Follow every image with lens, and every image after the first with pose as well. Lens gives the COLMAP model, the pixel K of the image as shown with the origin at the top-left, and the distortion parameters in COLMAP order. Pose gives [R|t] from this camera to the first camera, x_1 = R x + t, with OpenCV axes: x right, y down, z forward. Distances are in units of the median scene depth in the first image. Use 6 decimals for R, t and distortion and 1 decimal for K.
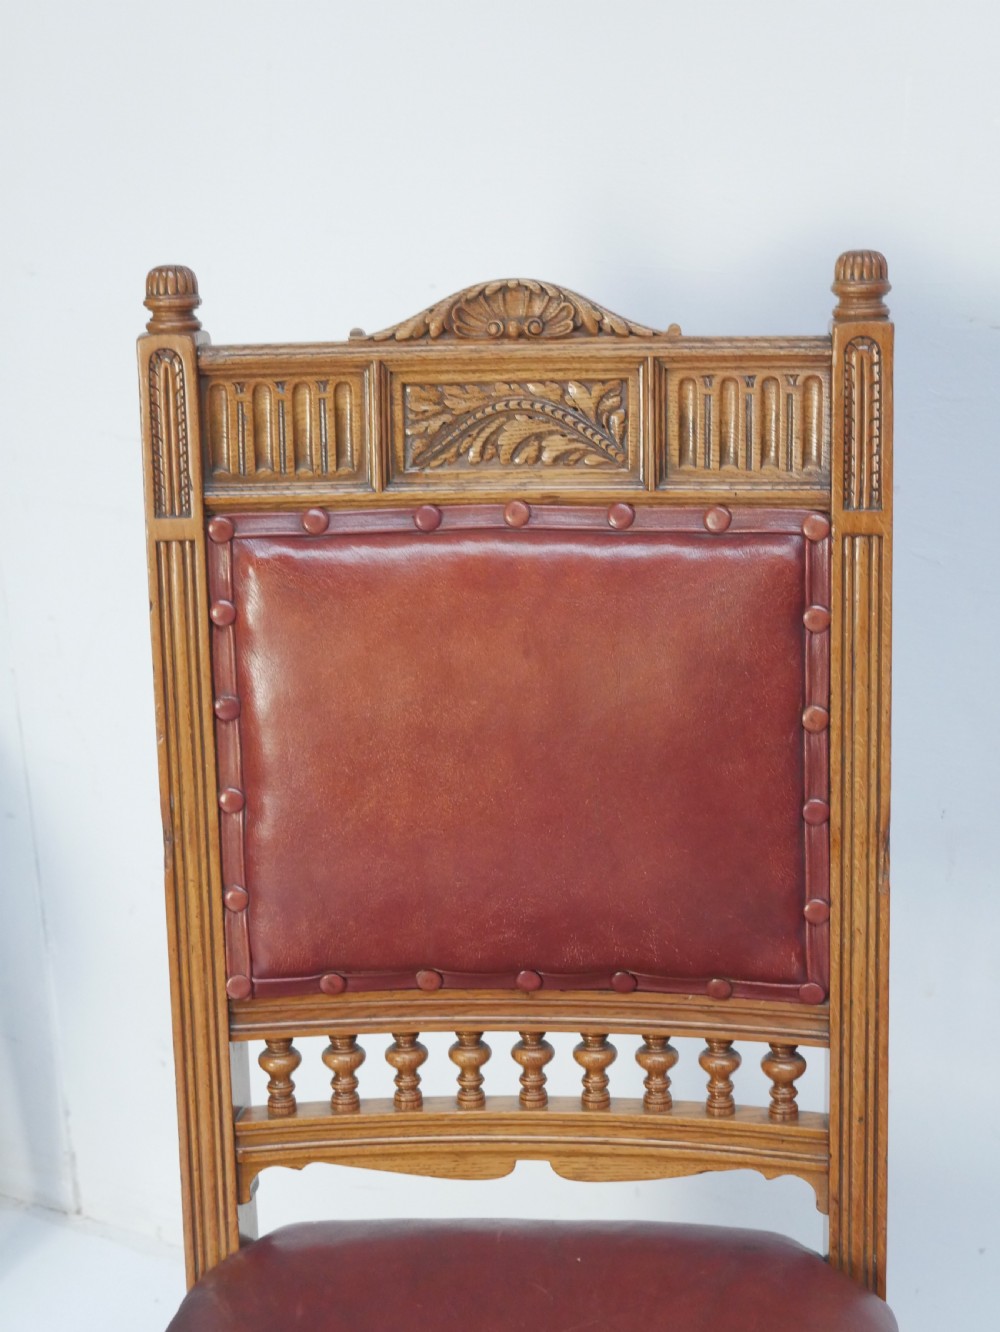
lens RADIAL K [[2242.7, 0, 500.0], [0, 2242.7, 666.0], [0, 0, 1]] dist [0.024200, -0.088541]
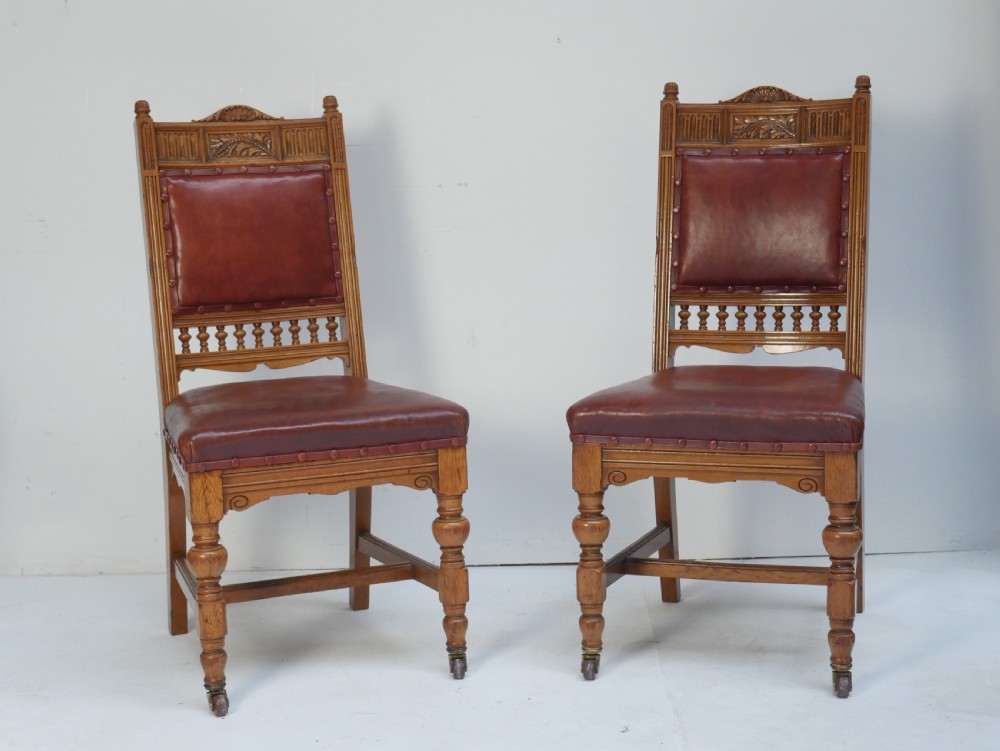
lens RADIAL K [[1683.7, 0, 502.5], [0, 1683.7, 389.1], [0, 0, 1]] dist [0.024200, -0.088541]
pose [[0.892593, -0.058941, 0.446994, -0.838491], [0.159645, 0.968504, -0.191085, 0.842810], [-0.421653, 0.241922, 0.873889, -1.417087]]
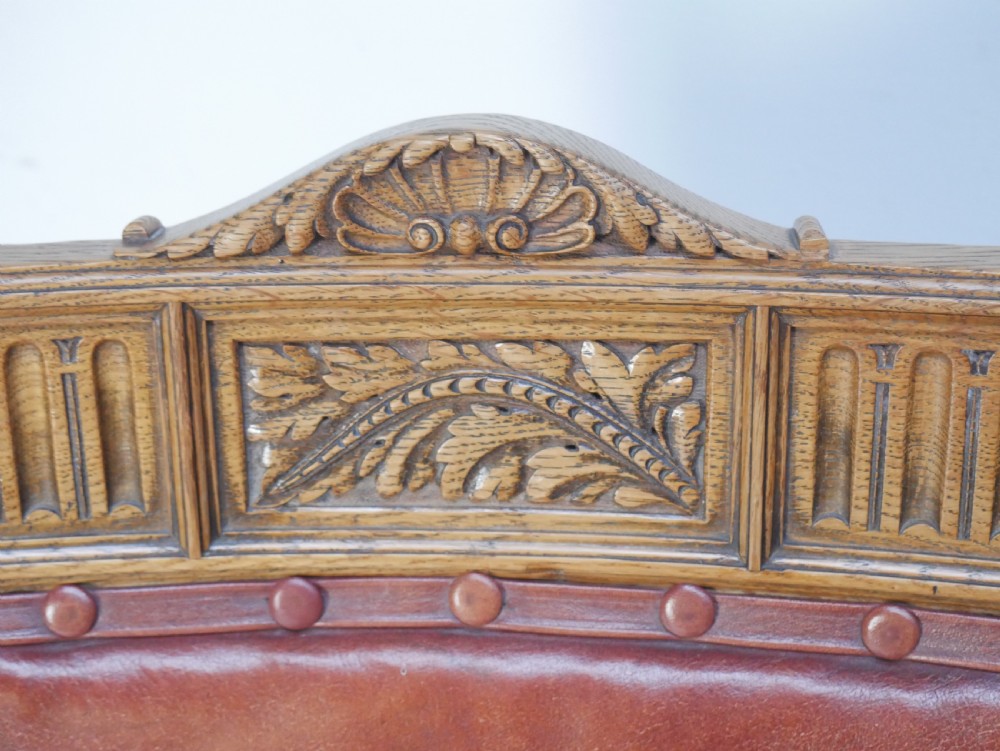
lens RADIAL K [[1683.7, 0, 502.5], [0, 1683.7, 389.1], [0, 0, 1]] dist [0.024200, -0.088541]
pose [[0.999977, -0.005450, 0.004111, 0.012026], [0.004792, 0.989298, 0.145829, -0.167339], [-0.004862, -0.145806, 0.989301, 0.639634]]
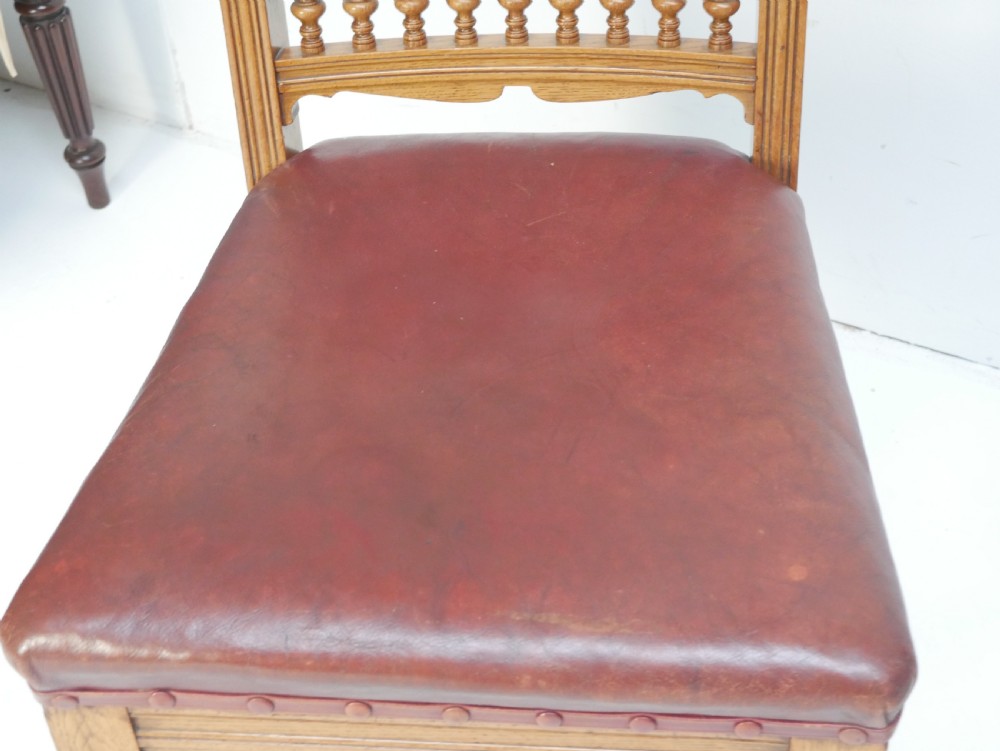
lens RADIAL K [[1683.7, 0, 502.5], [0, 1683.7, 389.1], [0, 0, 1]] dist [0.024200, -0.088541]
pose [[0.999477, -0.014598, -0.028872, 0.032843], [0.024701, 0.920658, 0.389589, 0.012355], [0.020895, -0.390098, 0.920536, 0.083295]]
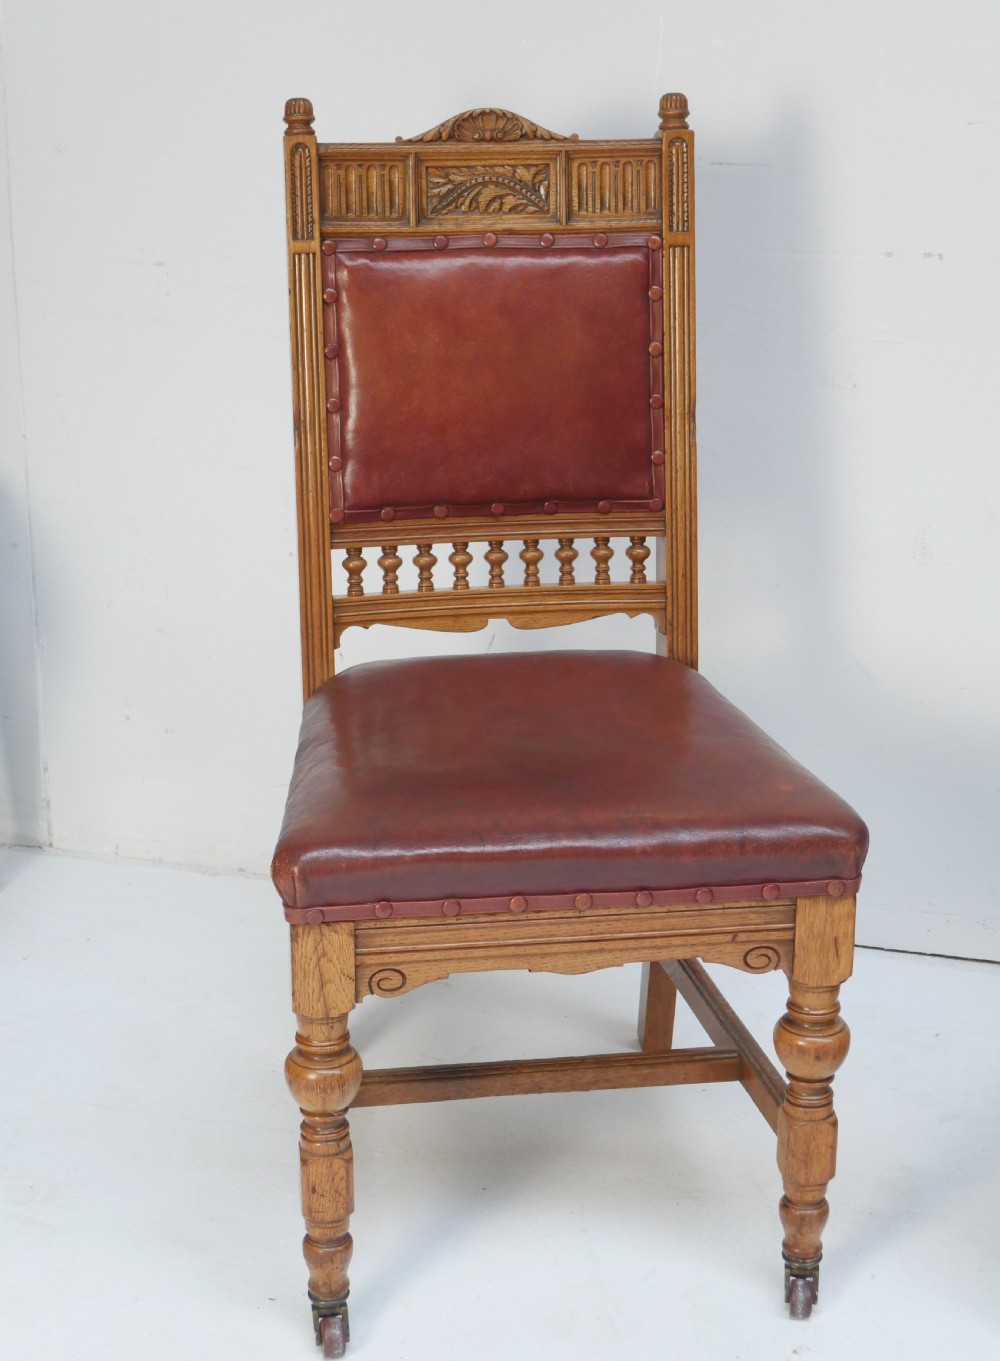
lens RADIAL K [[2262.1, 0, 500.0], [0, 2262.1, 680.5], [0, 0, 1]] dist [0.010447, 0.013004]
pose [[0.972852, -0.038603, 0.228185, -0.414510], [0.044409, 0.998806, -0.020364, 0.324281], [-0.227126, 0.029945, 0.973405, -0.766183]]
